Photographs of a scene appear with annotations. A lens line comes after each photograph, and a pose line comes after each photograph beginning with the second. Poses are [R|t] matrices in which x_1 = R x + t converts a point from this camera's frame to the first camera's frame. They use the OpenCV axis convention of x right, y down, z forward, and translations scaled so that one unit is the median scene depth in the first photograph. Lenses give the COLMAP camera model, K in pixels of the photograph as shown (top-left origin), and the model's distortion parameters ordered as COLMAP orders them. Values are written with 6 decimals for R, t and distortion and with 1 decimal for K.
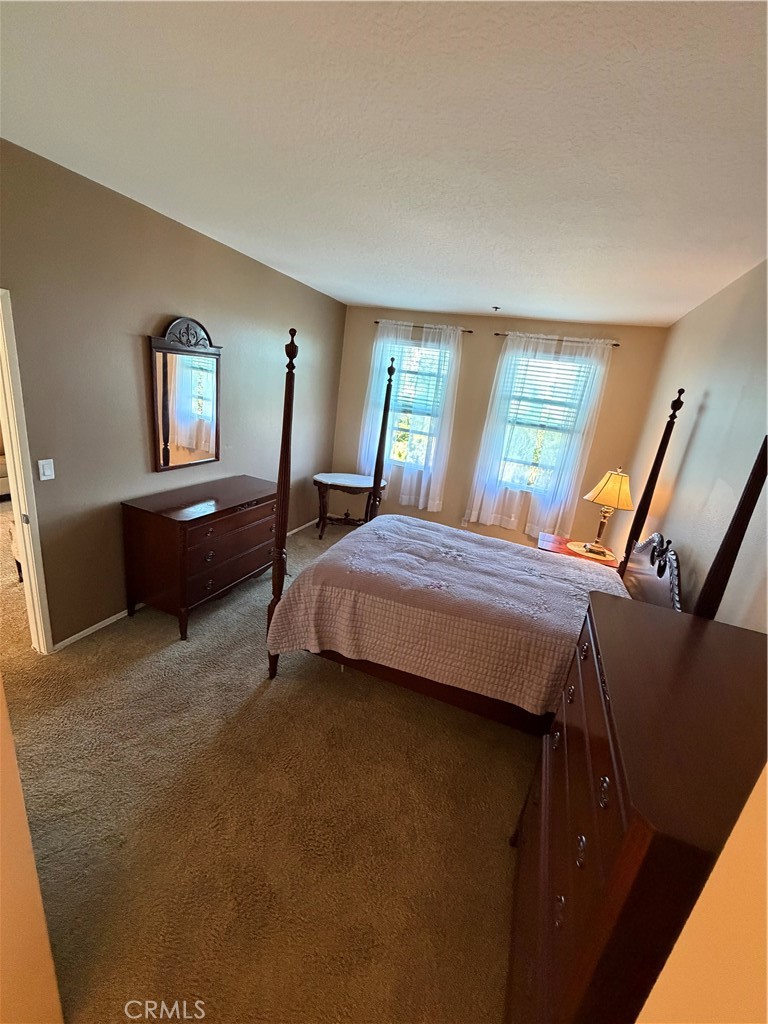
lens RADIAL K [[410.9, 0, 376.7], [0, 410.9, 506.2], [0, 0, 1]] dist [-0.002018, 0.000203]
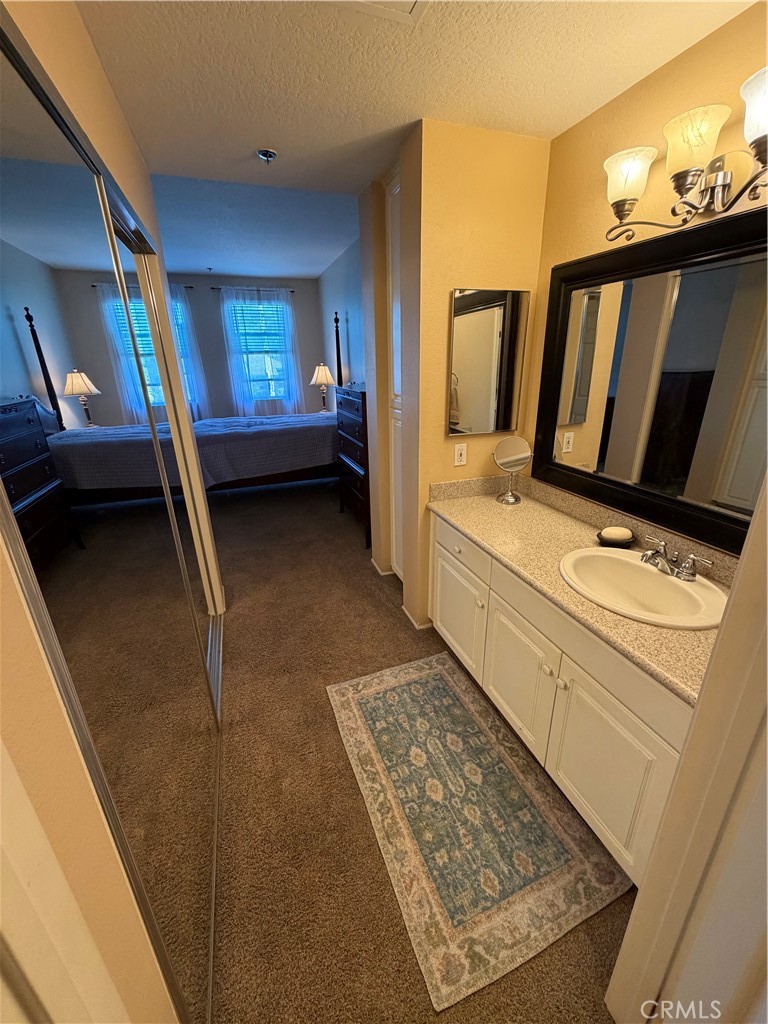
lens RADIAL K [[410.9, 0, 383.4], [0, 410.9, 507.6], [0, 0, 1]] dist [-0.002018, 0.000203]
pose [[0.733891, -0.352699, 0.580523, -0.381721], [0.295021, 0.935319, 0.195295, 0.183303], [-0.611855, 0.027942, 0.790476, -0.454478]]
